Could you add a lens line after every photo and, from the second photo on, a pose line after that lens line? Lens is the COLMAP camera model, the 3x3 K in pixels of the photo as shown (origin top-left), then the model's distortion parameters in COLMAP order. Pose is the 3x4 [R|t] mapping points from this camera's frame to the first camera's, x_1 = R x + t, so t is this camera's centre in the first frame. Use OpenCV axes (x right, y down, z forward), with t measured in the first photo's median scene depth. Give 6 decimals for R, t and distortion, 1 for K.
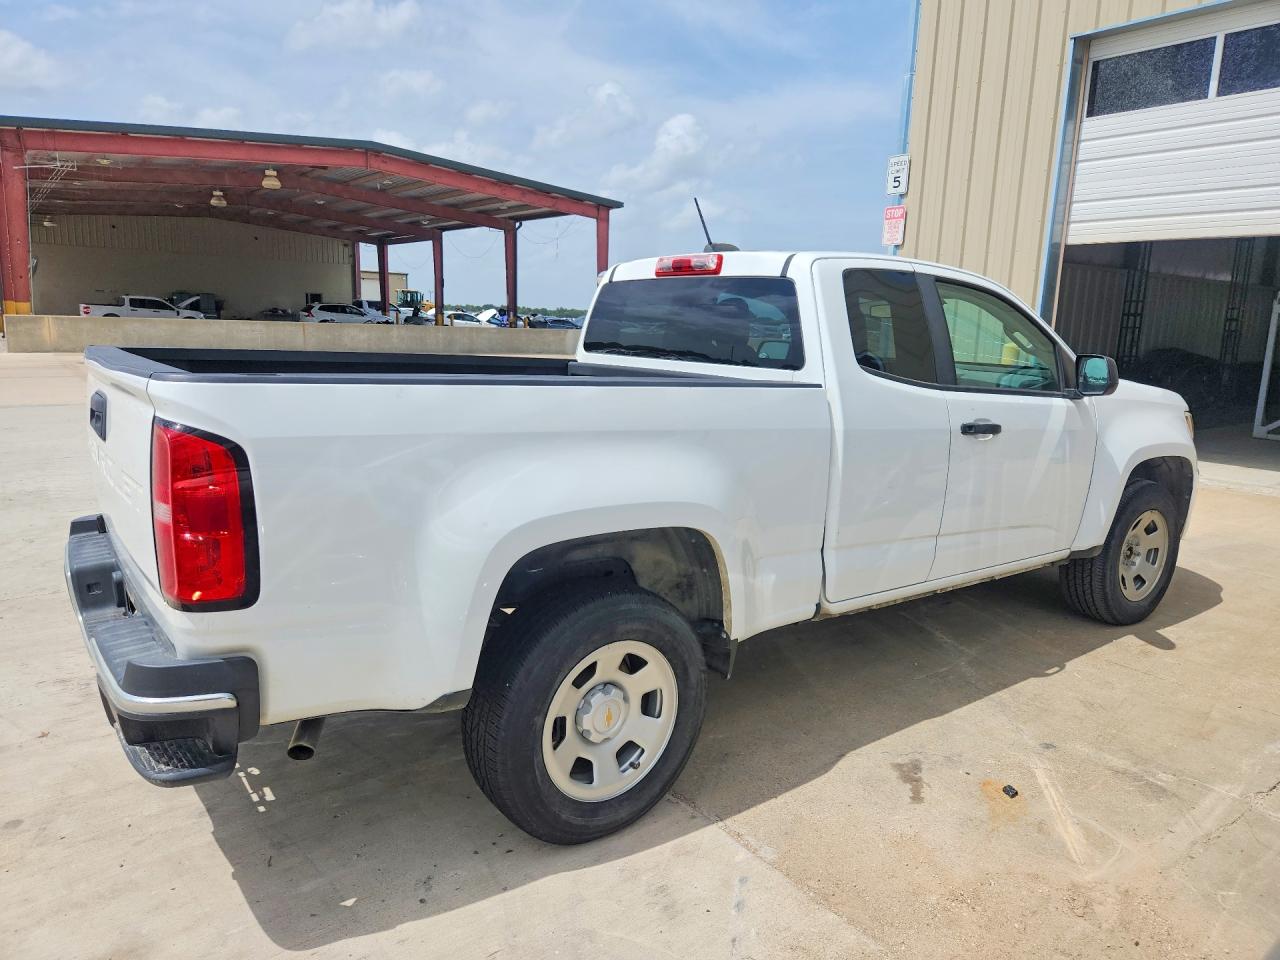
lens RADIAL K [[874.8, 0, 679.4], [0, 874.8, 487.8], [0, 0, 1]] dist [0.006895, 0.000025]
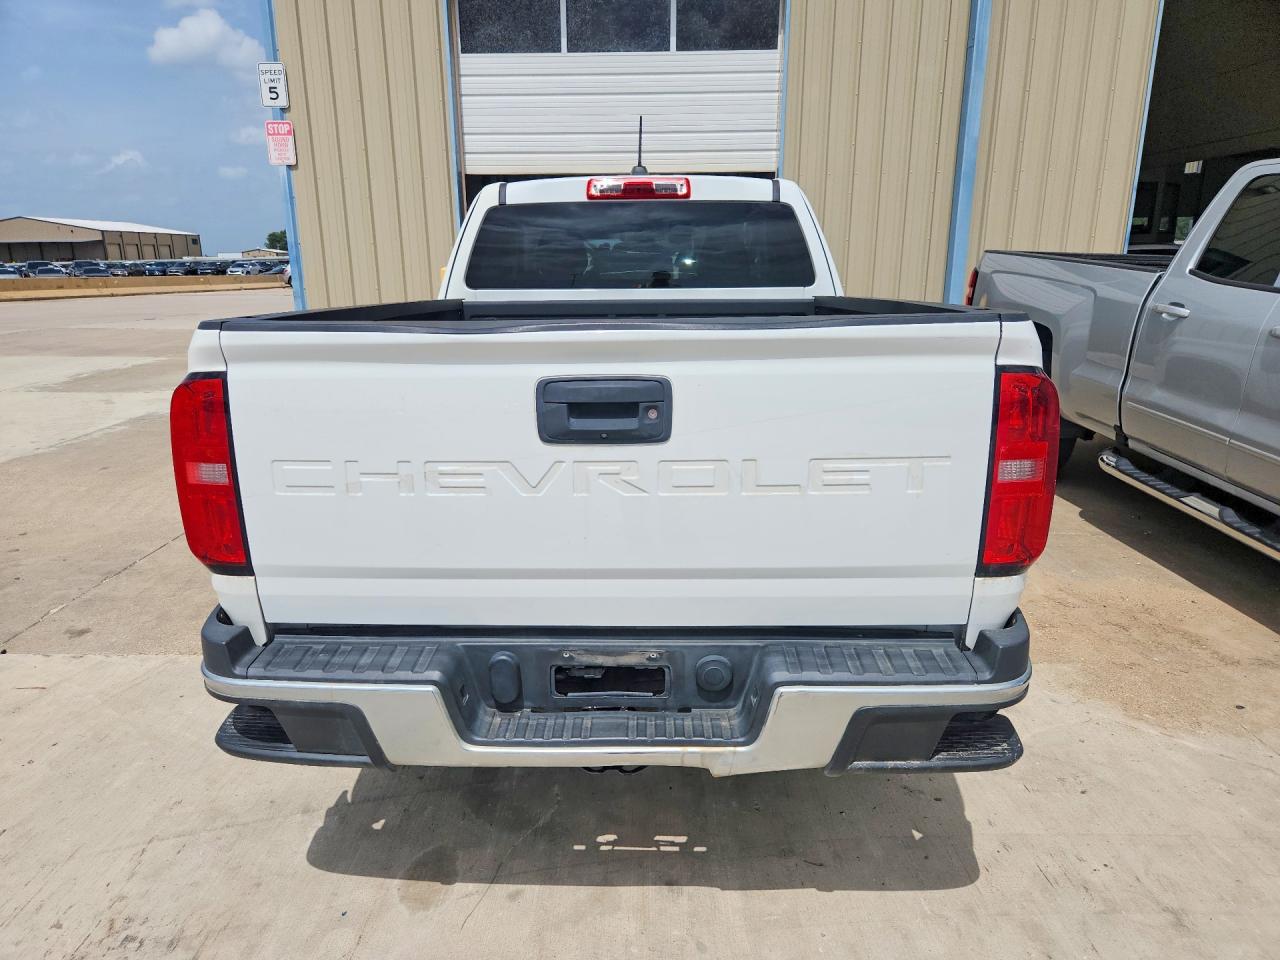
lens RADIAL K [[826.8, 0, 634.3], [0, 826.8, 503.8], [0, 0, 1]] dist [0.029268, -0.001653]
pose [[0.650210, -0.244401, 0.719371, -0.670942], [0.163855, 0.969674, 0.181338, -0.072896], [-0.741875, -0.000035, 0.670538, 0.341339]]
